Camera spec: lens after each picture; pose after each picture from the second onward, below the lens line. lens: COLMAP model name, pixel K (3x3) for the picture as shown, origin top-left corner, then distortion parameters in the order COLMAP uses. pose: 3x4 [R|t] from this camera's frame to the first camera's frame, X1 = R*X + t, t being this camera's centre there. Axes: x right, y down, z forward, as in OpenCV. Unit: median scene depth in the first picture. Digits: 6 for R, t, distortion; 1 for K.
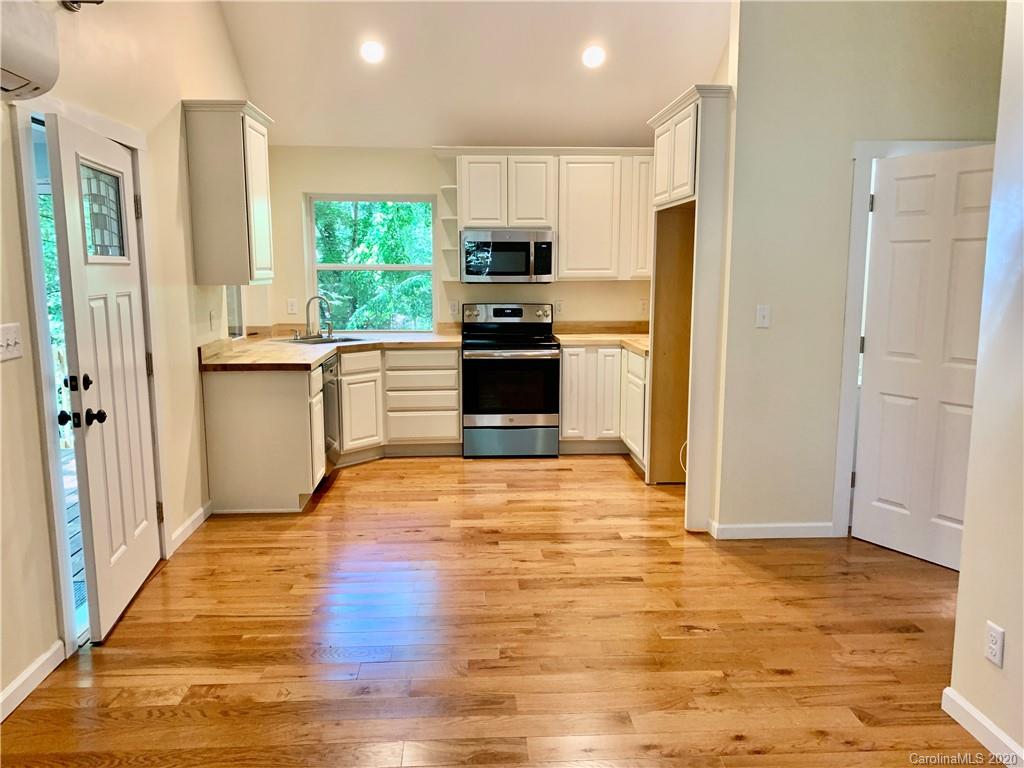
lens RADIAL K [[784.7, 0, 512.6], [0, 784.7, 384.8], [0, 0, 1]] dist [0.015450, -0.002168]
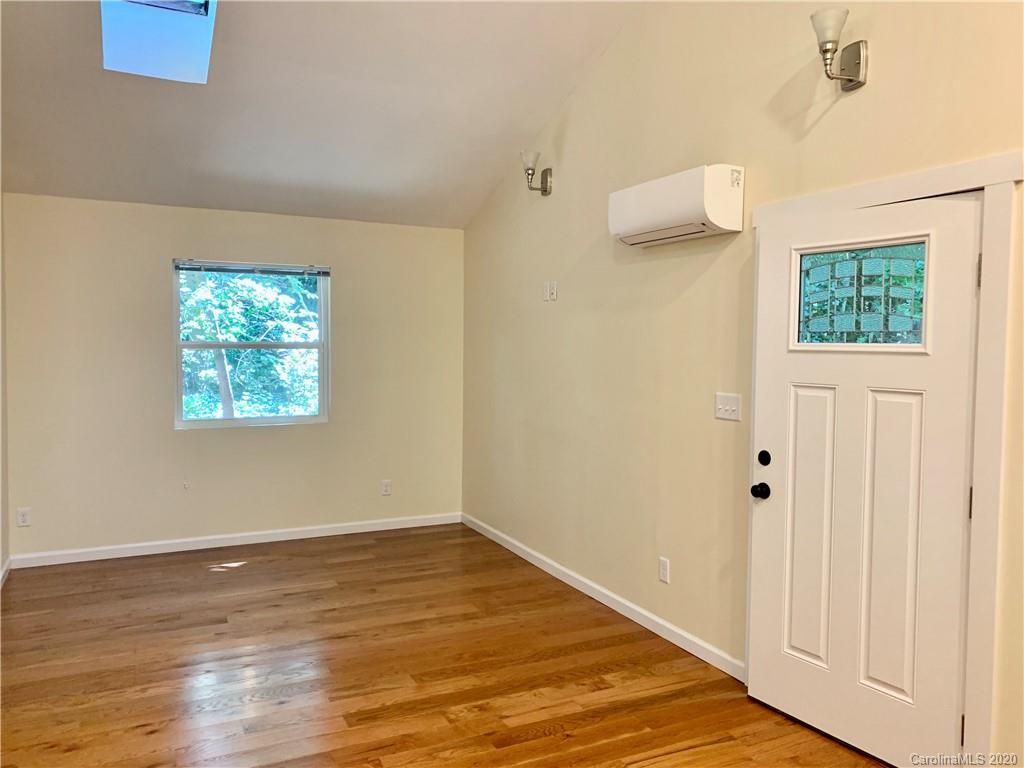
lens RADIAL K [[784.7, 0, 514.2], [0, 784.7, 384.4], [0, 0, 1]] dist [0.015450, -0.002168]
pose [[-0.925625, 0.013773, -0.378191, 0.167946], [-0.064978, 0.978713, 0.194677, -0.263471], [0.372822, 0.204772, -0.905026, 1.653559]]
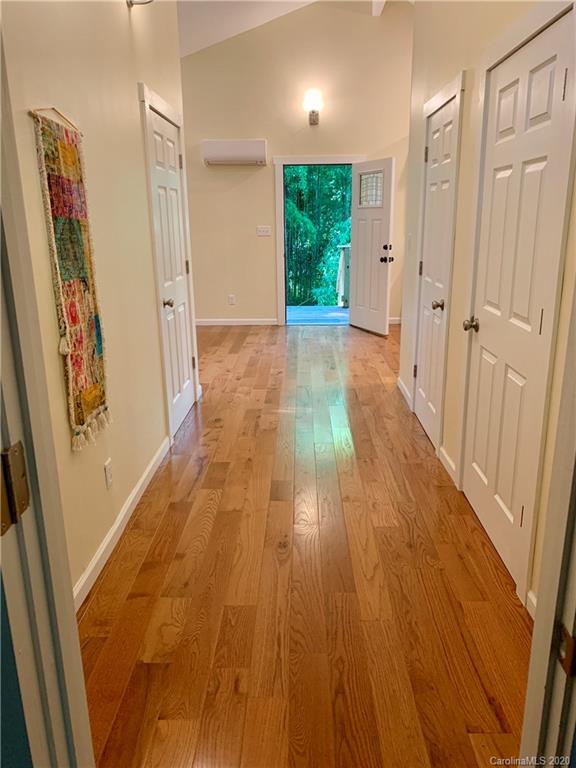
lens RADIAL K [[588.5, 0, 289.1], [0, 588.5, 386.1], [0, 0, 1]] dist [0.015450, -0.002168]
pose [[-0.086975, 0.277423, -0.956803, 1.830948], [-0.137810, 0.947858, 0.287356, -0.147904], [0.986633, 0.156850, -0.044208, 1.077951]]
